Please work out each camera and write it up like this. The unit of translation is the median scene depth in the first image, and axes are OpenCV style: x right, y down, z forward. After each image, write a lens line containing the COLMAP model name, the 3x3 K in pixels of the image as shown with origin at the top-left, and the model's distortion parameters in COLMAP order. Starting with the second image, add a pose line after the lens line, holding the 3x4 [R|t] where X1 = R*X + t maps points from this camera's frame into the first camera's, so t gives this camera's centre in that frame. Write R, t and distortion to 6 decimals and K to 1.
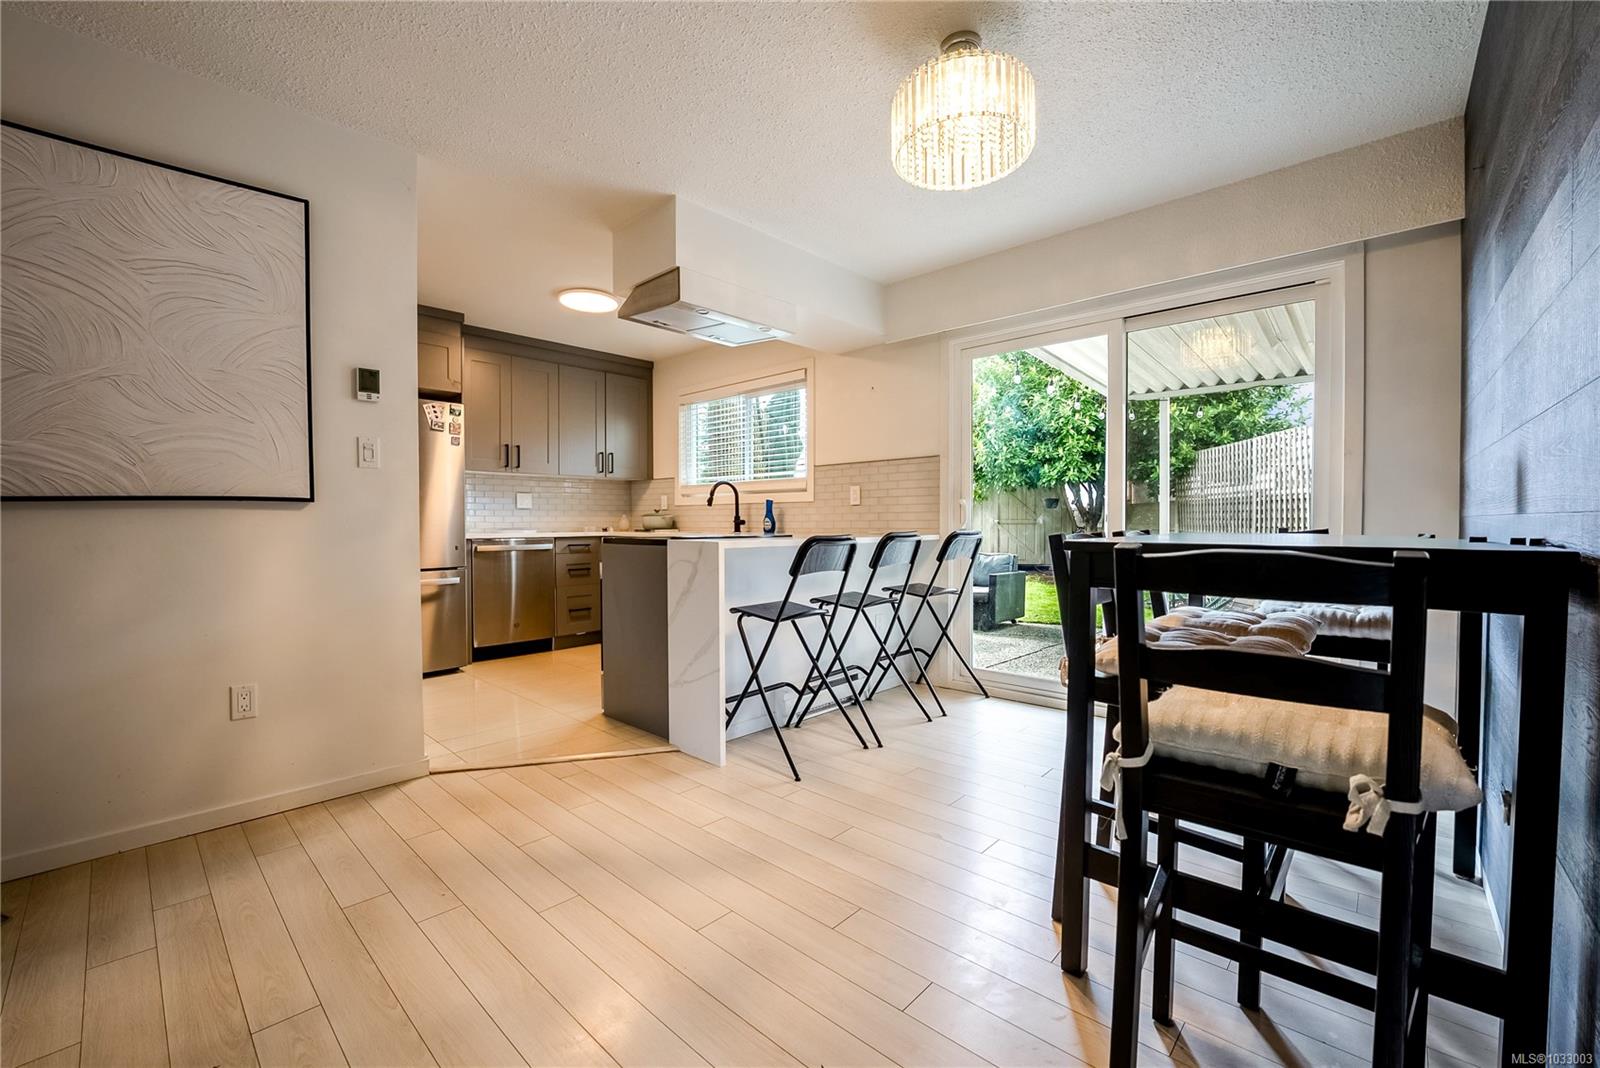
lens RADIAL K [[659.0, 0, 800.0], [0, 659.0, 534.0], [0, 0, 1]] dist [-0.027779, 0.000018]
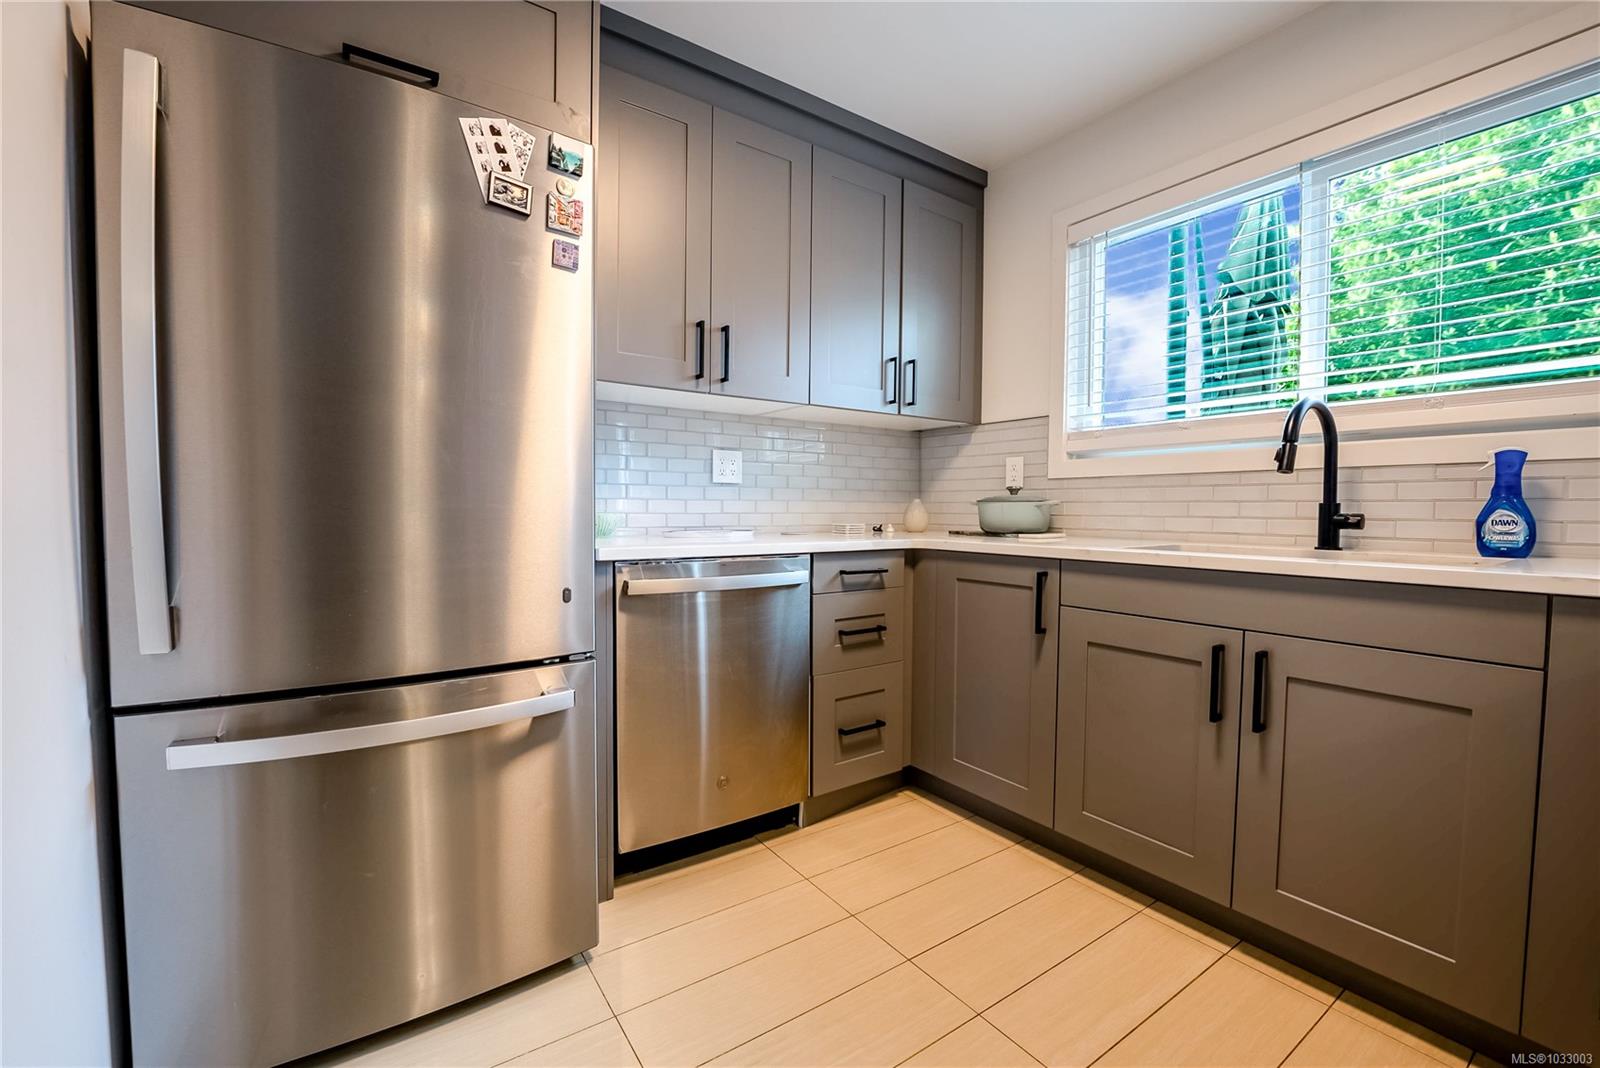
lens RADIAL K [[659.0, 0, 800.0], [0, 659.0, 534.0], [0, 0, 1]] dist [-0.027779, 0.000018]
pose [[0.977263, 0.015763, -0.211445, -0.279838], [-0.012089, 0.999753, 0.018655, -0.013075], [0.211687, -0.015675, 0.977212, 0.574032]]
